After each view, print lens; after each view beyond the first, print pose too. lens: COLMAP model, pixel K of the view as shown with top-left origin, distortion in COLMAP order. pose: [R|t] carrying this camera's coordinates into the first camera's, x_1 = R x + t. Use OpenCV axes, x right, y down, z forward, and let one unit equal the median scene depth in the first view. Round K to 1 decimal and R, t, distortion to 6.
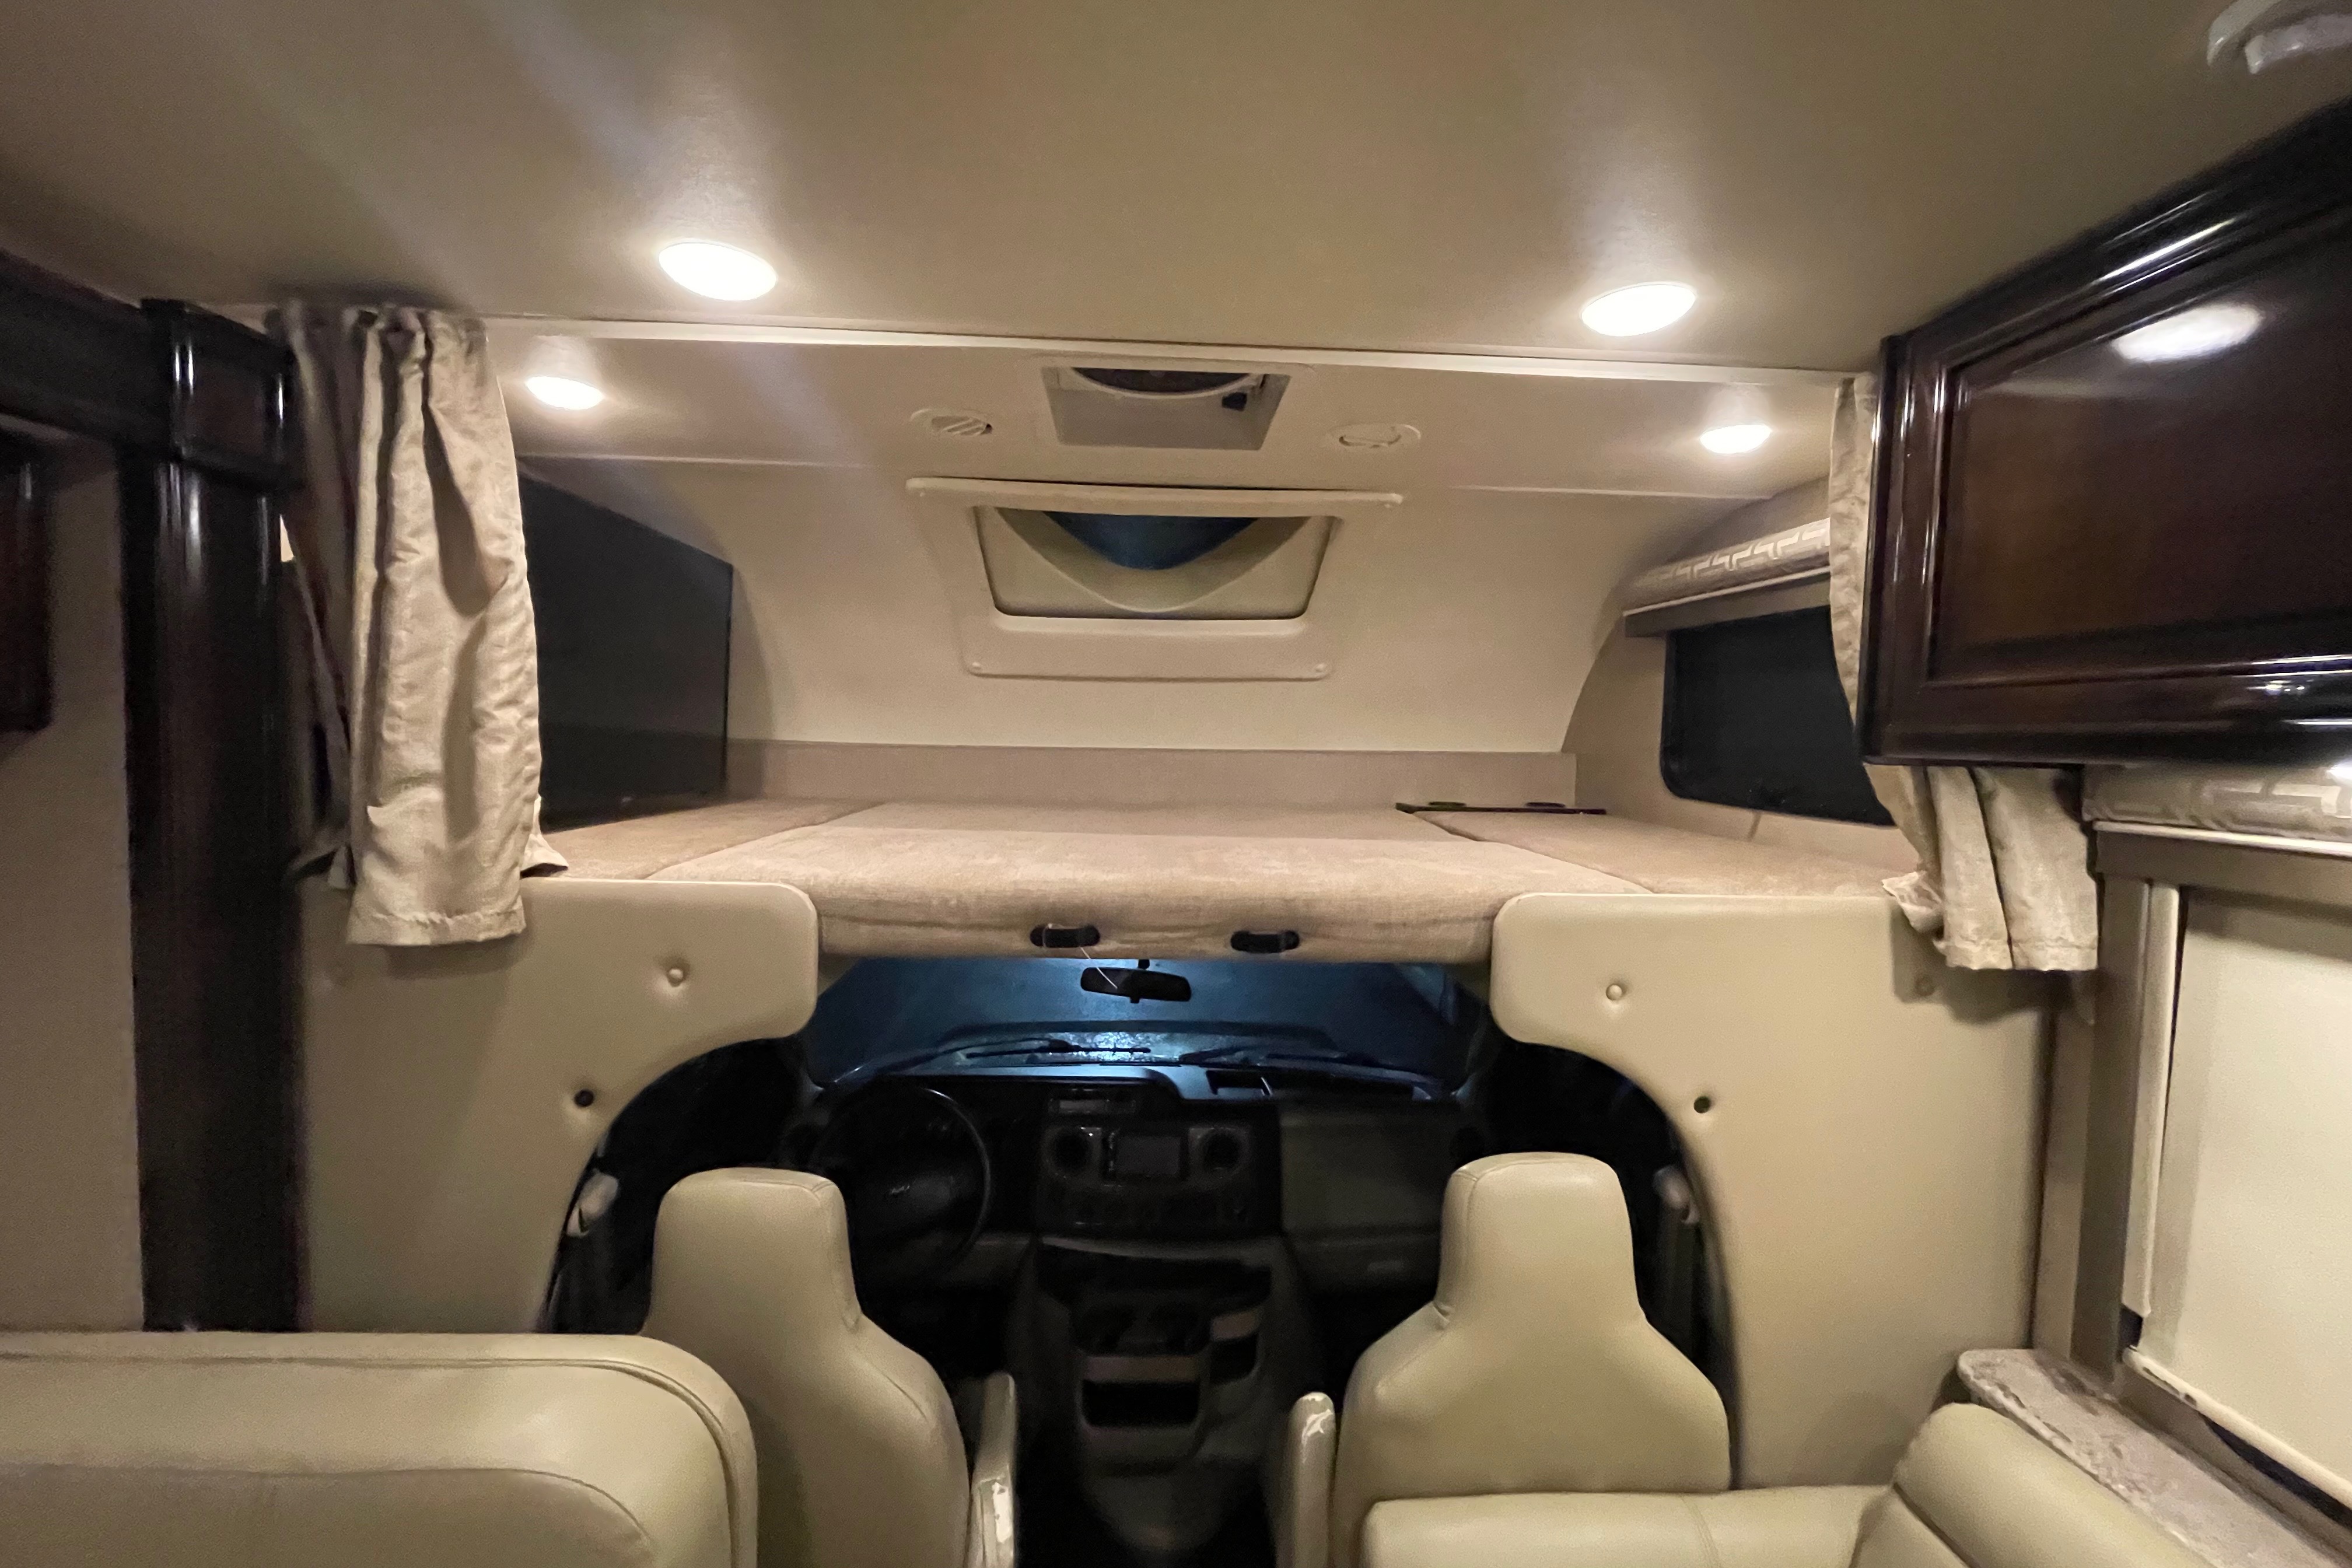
lens RADIAL K [[943.5, 0, 1168.8], [0, 943.5, 785.5], [0, 0, 1]] dist [-0.002053, -0.001260]
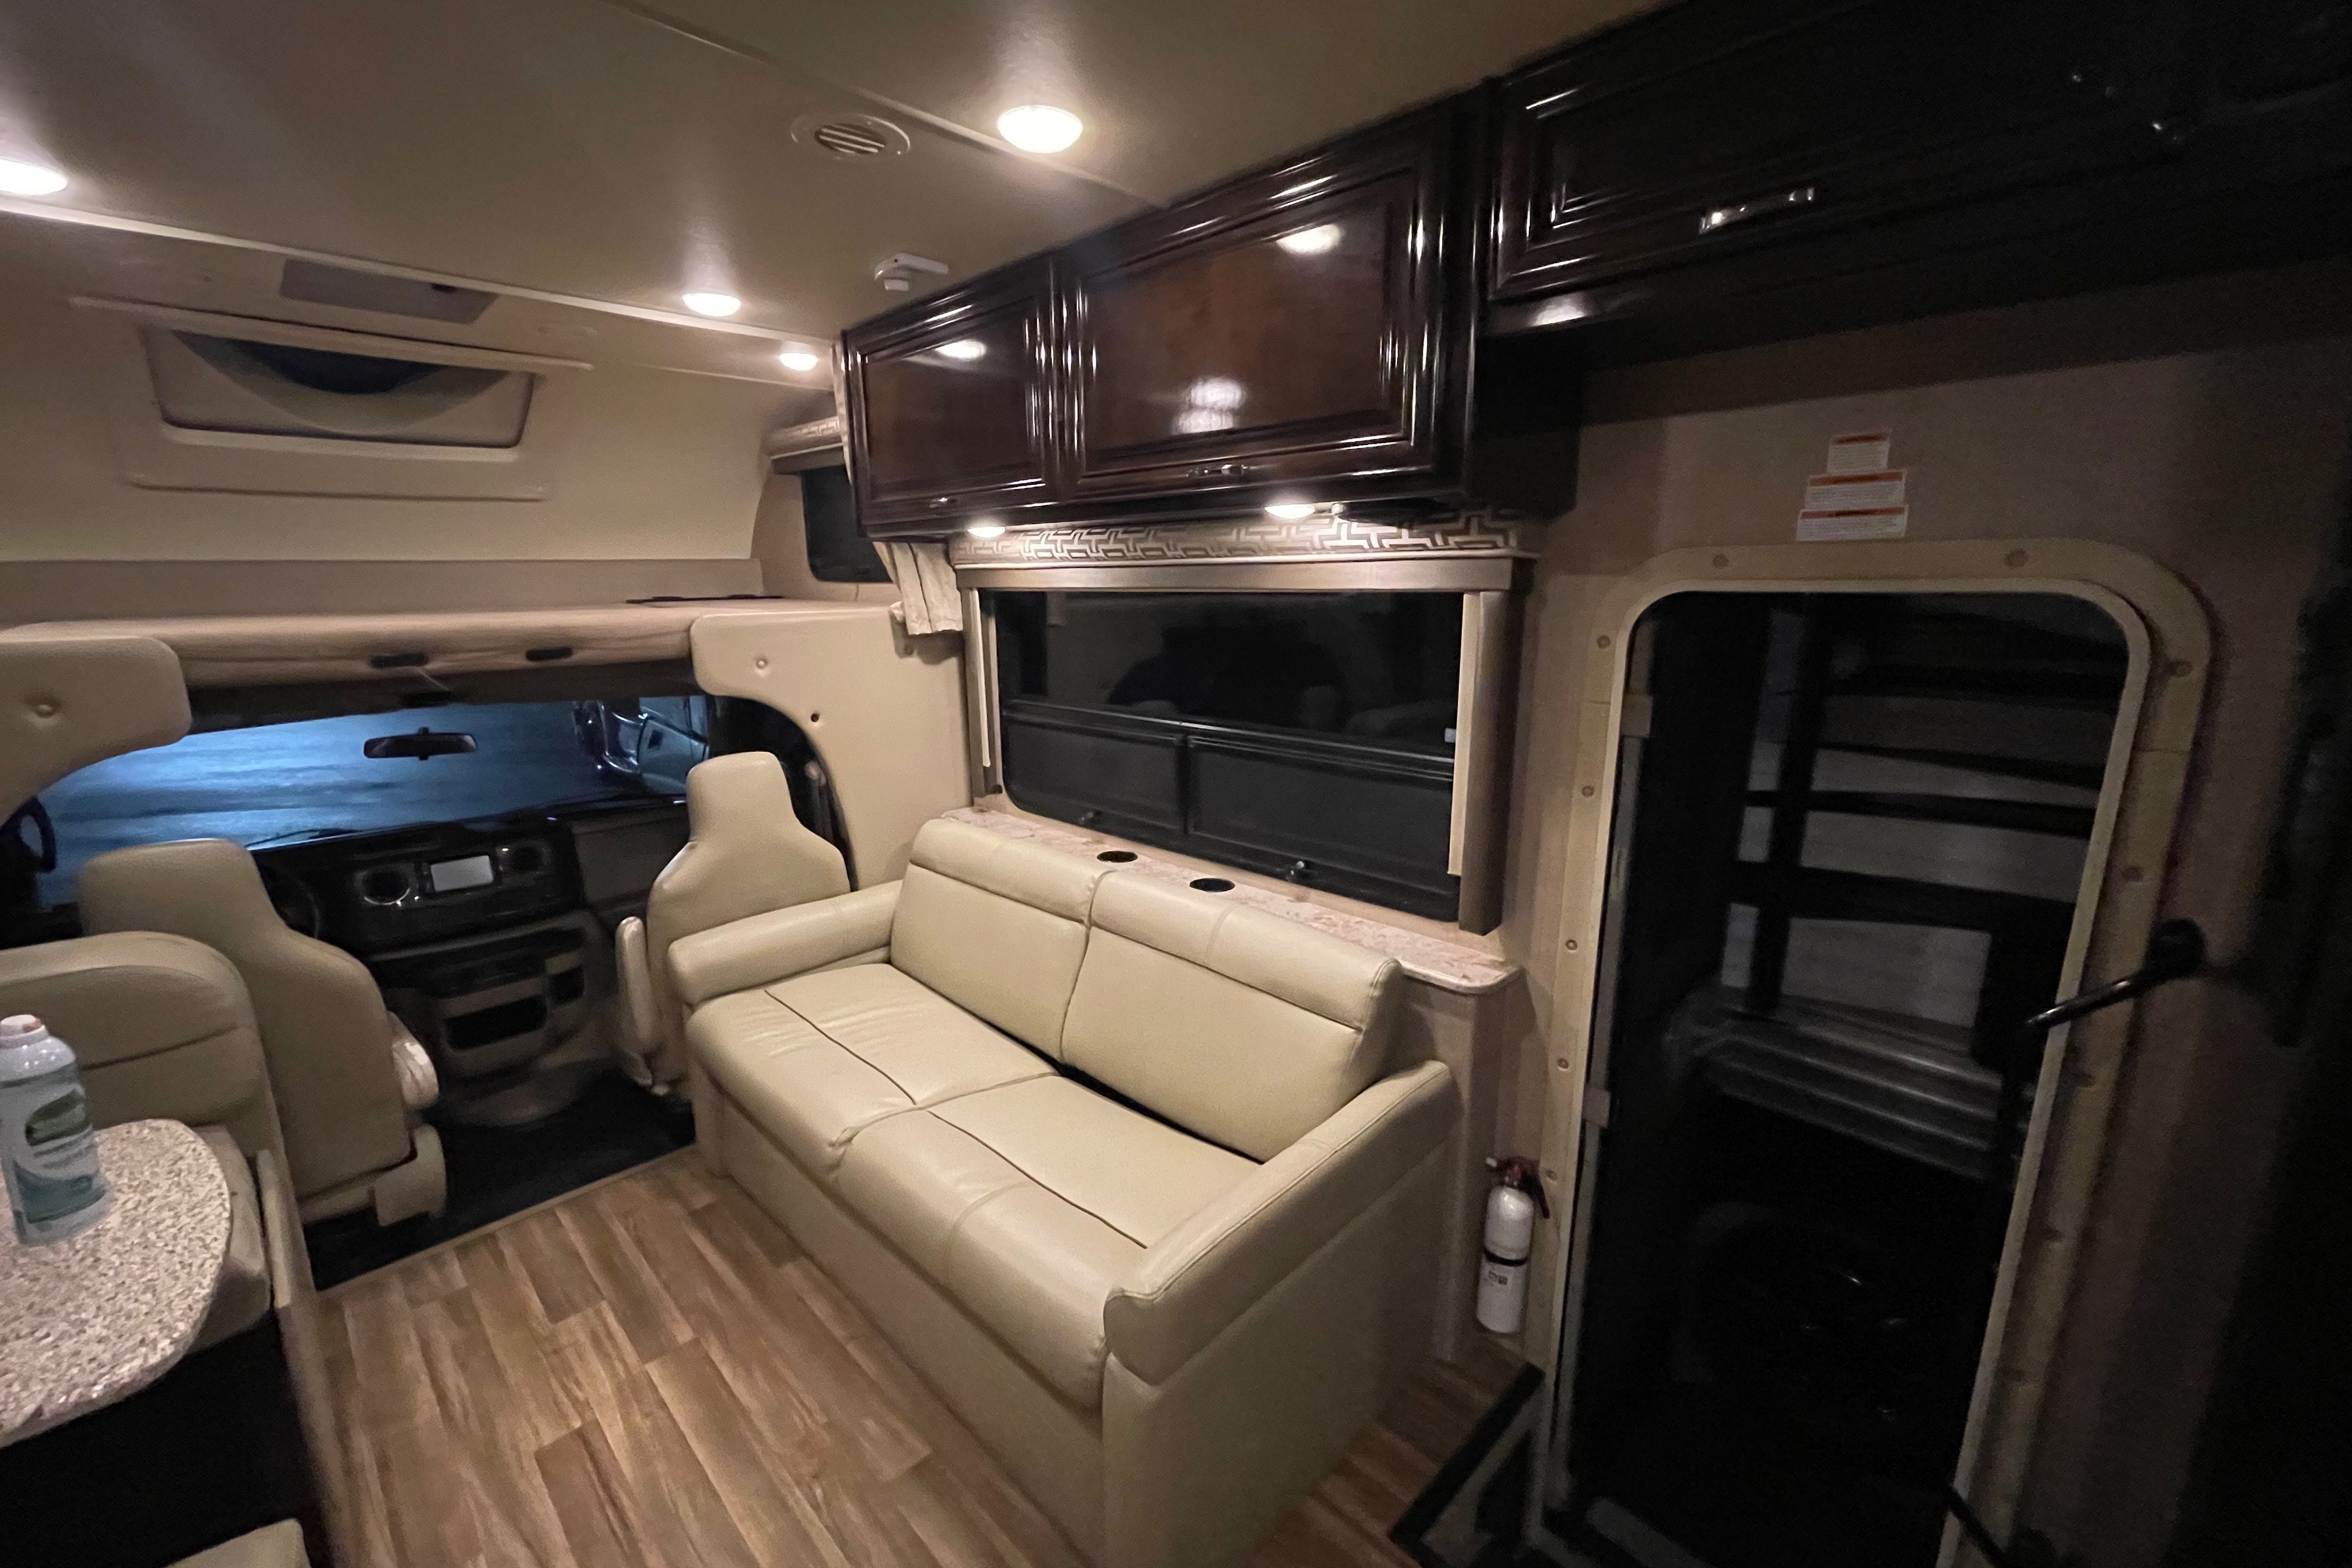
lens RADIAL K [[943.5, 0, 1168.8], [0, 943.5, 785.5], [0, 0, 1]] dist [-0.002053, -0.001260]
pose [[0.732391, -0.174572, 0.658125, -0.239565], [0.063157, 0.979824, 0.189621, 0.147588], [-0.677949, -0.097312, 0.728639, -1.021459]]
